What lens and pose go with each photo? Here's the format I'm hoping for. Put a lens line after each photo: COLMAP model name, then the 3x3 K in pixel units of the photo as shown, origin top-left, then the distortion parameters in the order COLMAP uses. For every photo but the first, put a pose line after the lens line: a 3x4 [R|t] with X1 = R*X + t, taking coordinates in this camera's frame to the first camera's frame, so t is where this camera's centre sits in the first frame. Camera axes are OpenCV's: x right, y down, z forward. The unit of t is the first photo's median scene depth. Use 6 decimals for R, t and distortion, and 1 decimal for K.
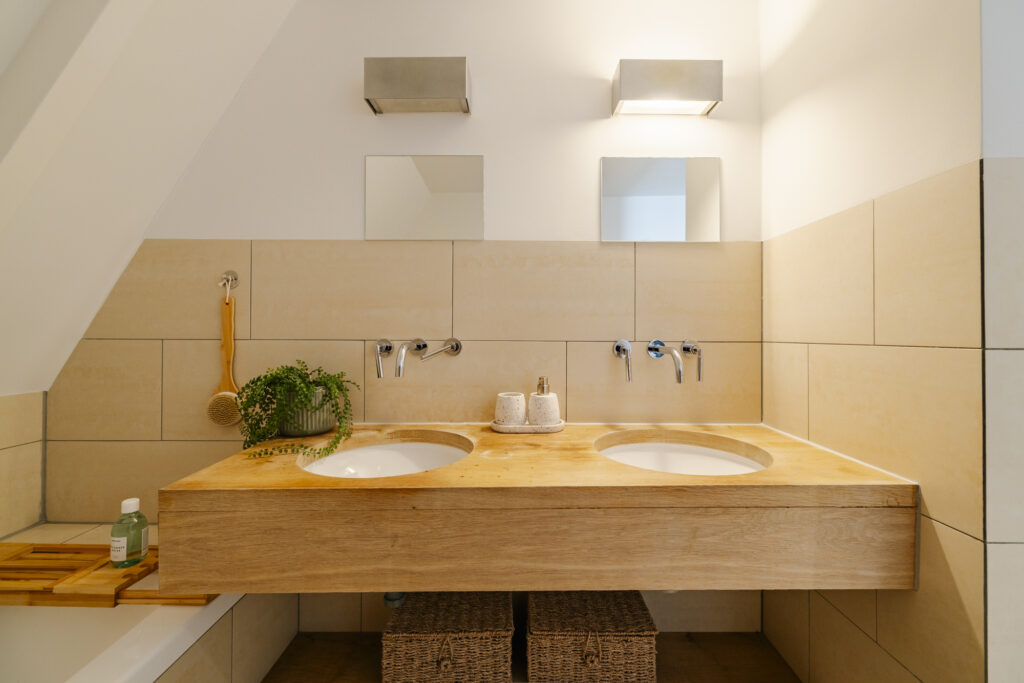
lens RADIAL K [[439.8, 0, 515.0], [0, 439.8, 330.8], [0, 0, 1]] dist [0.001554, -0.000043]
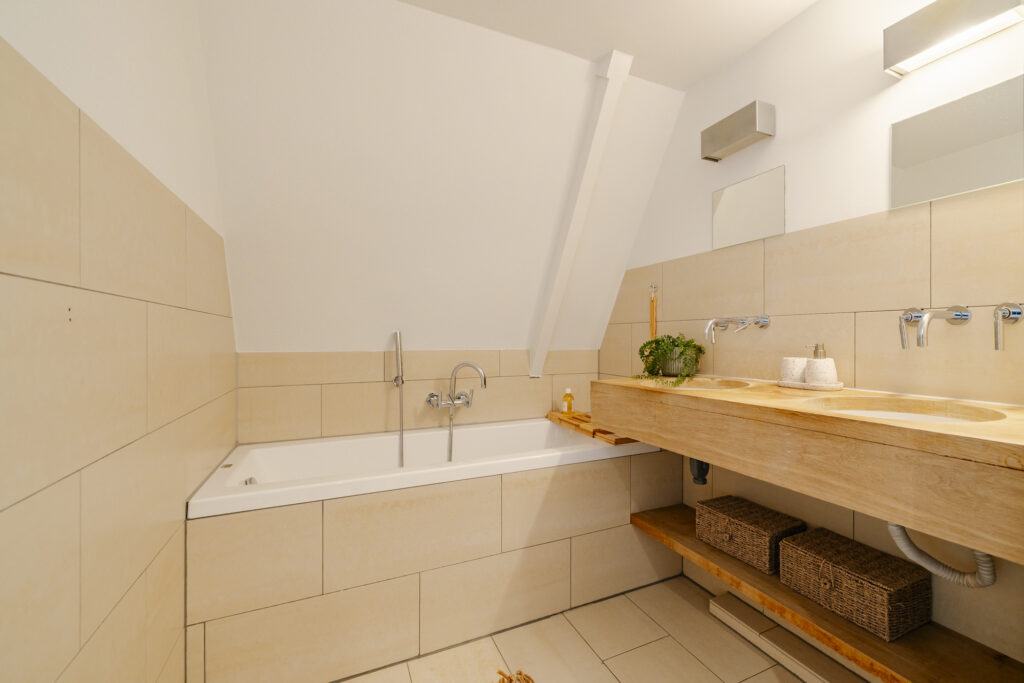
lens RADIAL K [[439.8, 0, 521.1], [0, 439.8, 344.7], [0, 0, 1]] dist [0.001554, -0.000043]
pose [[0.382271, 0.016392, -0.923905, 0.931437], [0.003237, 0.999813, 0.019078, 0.093404], [0.924045, -0.010284, 0.382146, -0.183233]]
